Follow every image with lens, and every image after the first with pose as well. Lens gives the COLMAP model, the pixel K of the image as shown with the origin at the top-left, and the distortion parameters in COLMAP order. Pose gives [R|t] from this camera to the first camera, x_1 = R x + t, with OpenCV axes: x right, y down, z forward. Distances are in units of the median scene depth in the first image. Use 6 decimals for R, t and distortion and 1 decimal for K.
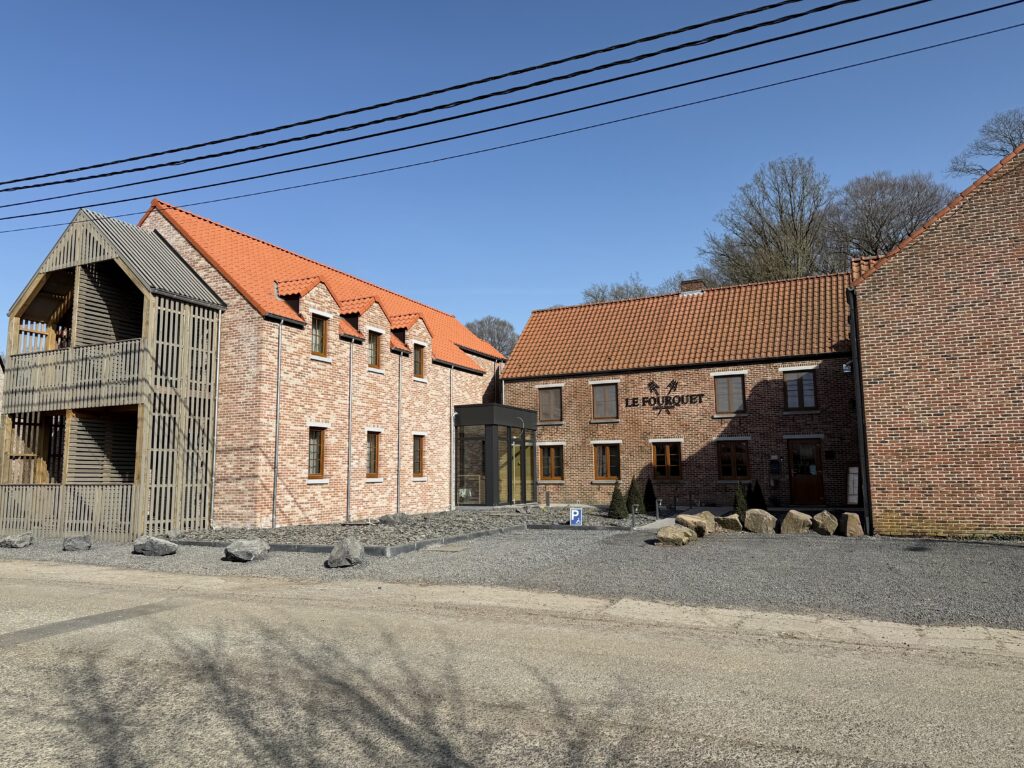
lens RADIAL K [[711.0, 0, 510.3], [0, 711.0, 383.6], [0, 0, 1]] dist [0.048592, -0.000910]
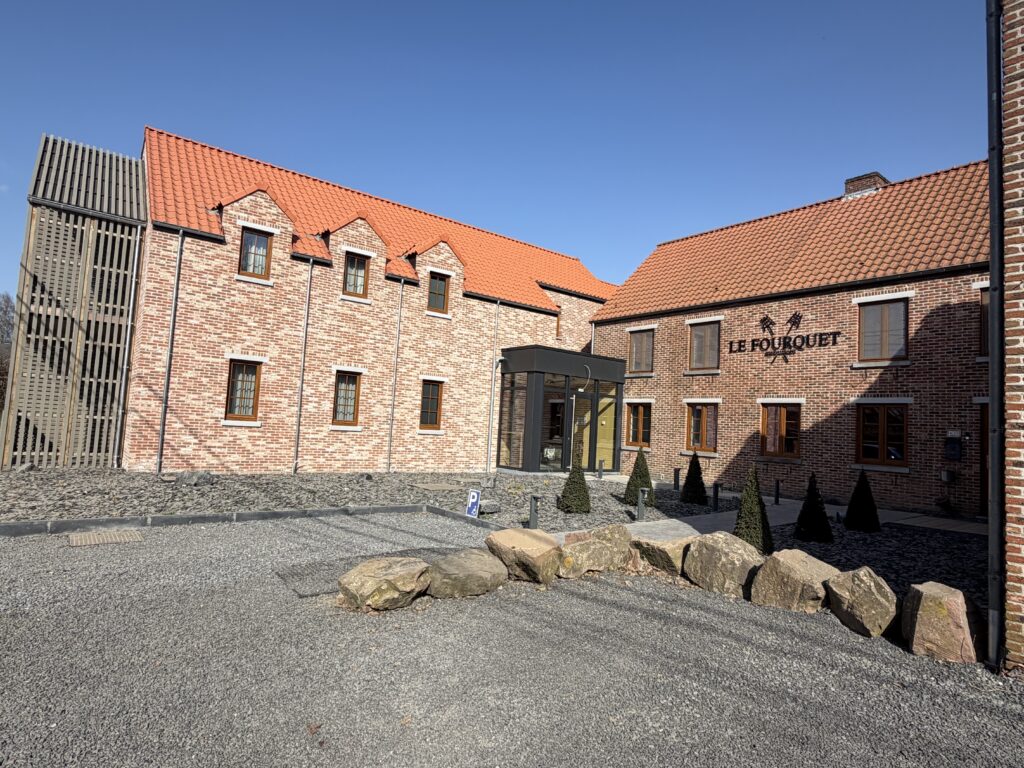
lens RADIAL K [[582.6, 0, 513.1], [0, 582.6, 385.6], [0, 0, 1]] dist [-0.018889, 0.001814]
pose [[0.893030, 0.028539, -0.449090, 0.266531], [-0.008207, 0.998854, 0.047155, 0.045657], [0.449921, -0.038425, 0.892241, 0.427972]]
